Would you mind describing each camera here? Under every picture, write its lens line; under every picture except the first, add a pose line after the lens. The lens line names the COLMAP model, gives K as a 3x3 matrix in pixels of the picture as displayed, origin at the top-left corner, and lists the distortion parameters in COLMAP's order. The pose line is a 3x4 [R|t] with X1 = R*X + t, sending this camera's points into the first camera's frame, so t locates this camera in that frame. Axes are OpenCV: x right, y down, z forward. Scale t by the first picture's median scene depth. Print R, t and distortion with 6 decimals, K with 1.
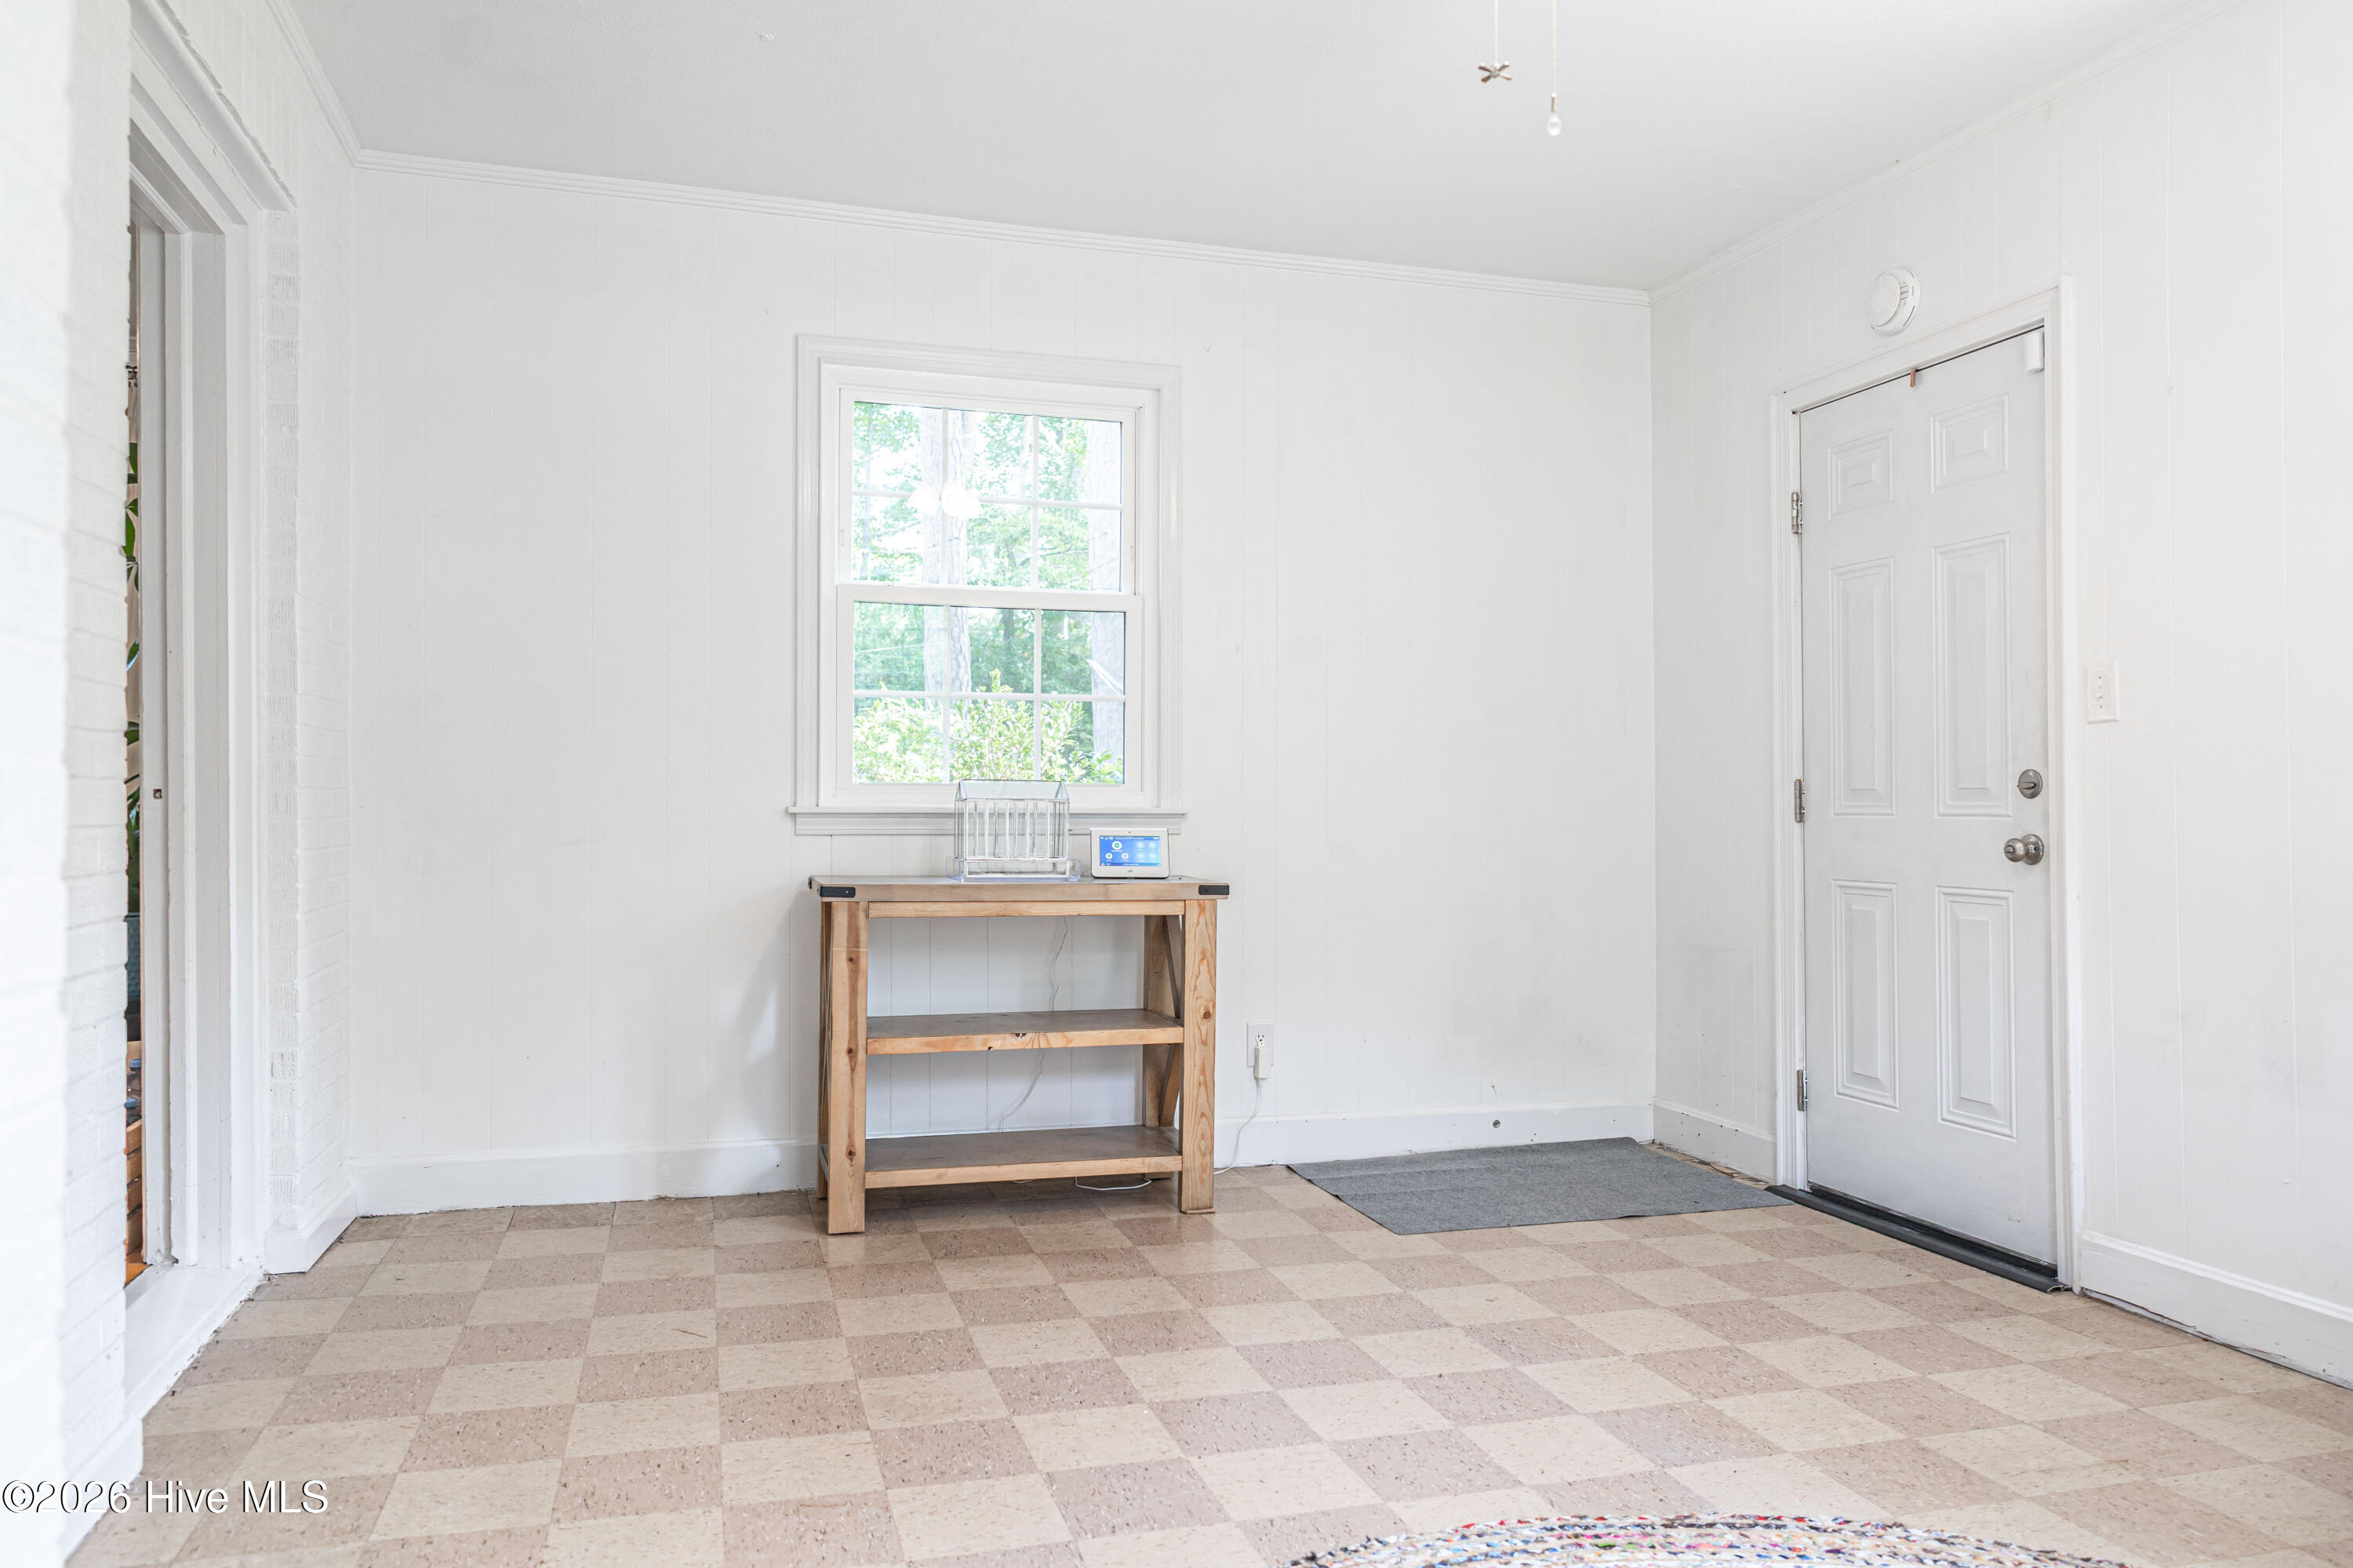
lens RADIAL K [[1601.2, 0, 1160.9], [0, 1601.2, 786.3], [0, 0, 1]] dist [-0.006500, -0.000684]
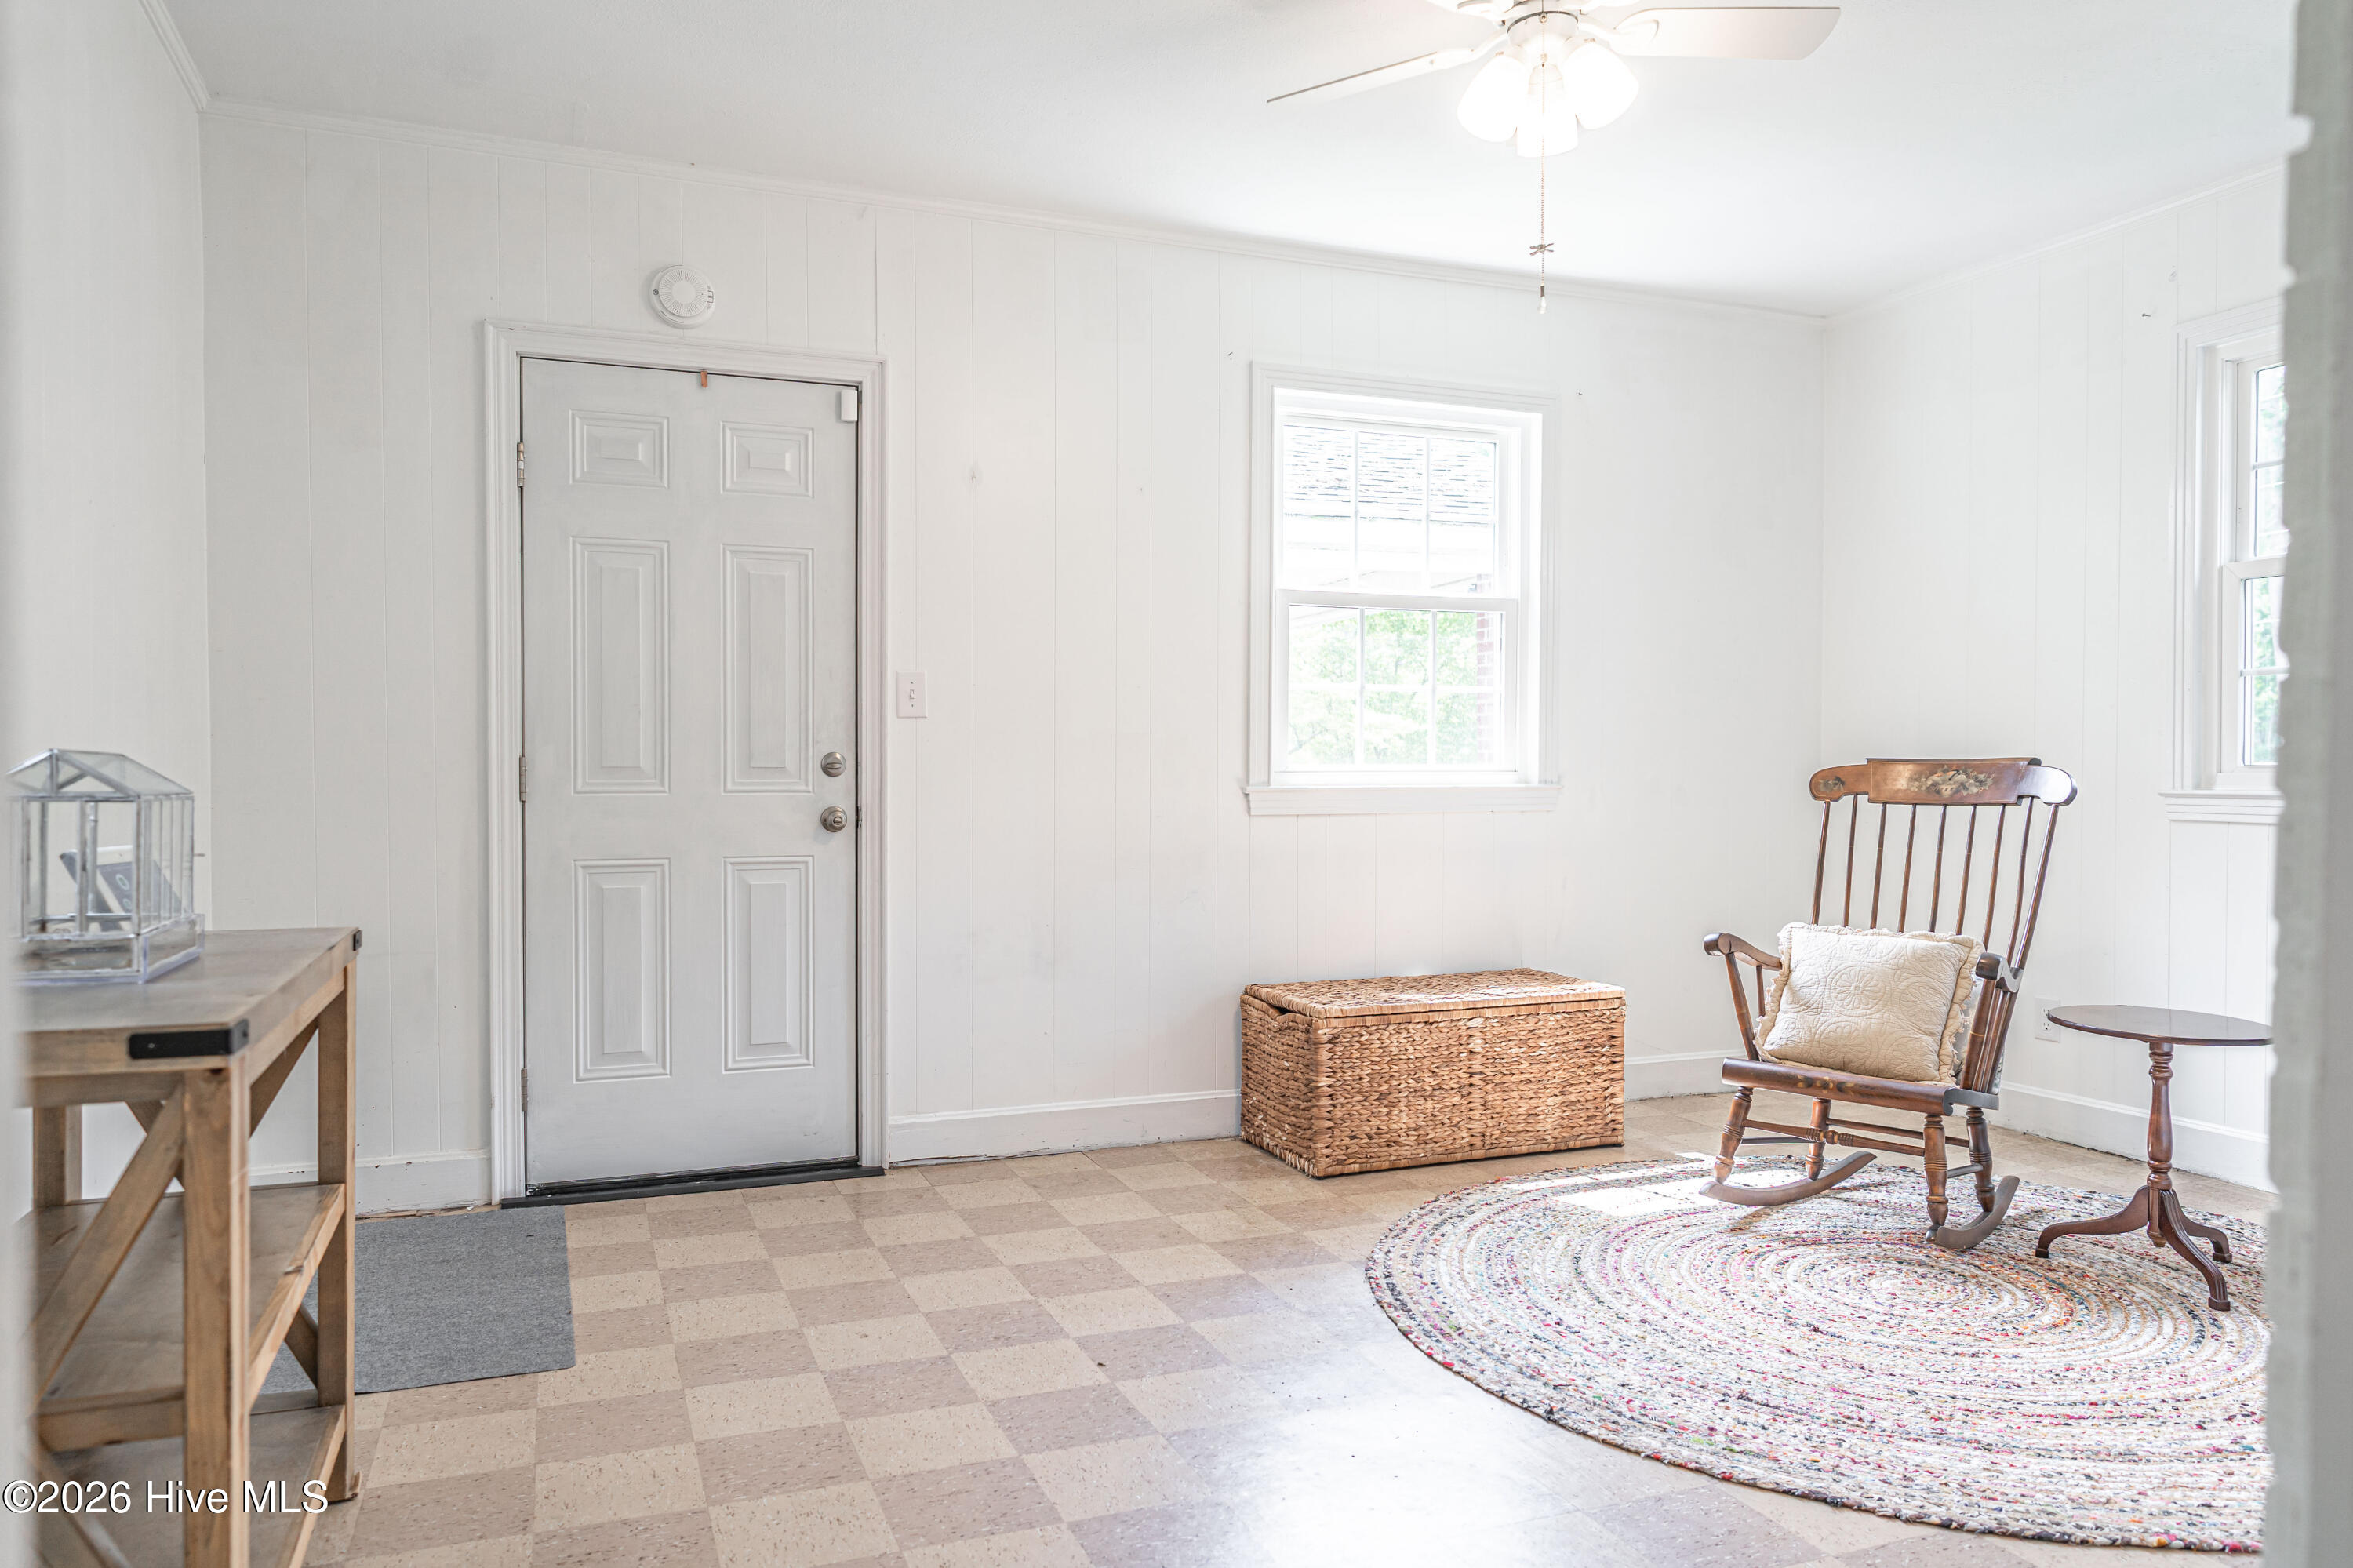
lens RADIAL K [[1601.2, 0, 1160.9], [0, 1601.2, 786.3], [0, 0, 1]] dist [-0.006500, -0.000684]
pose [[-0.095482, -0.018745, 0.995255, -0.716884], [-0.016266, 0.999719, 0.017269, -0.010988], [-0.995298, -0.014540, -0.095761, 0.928044]]
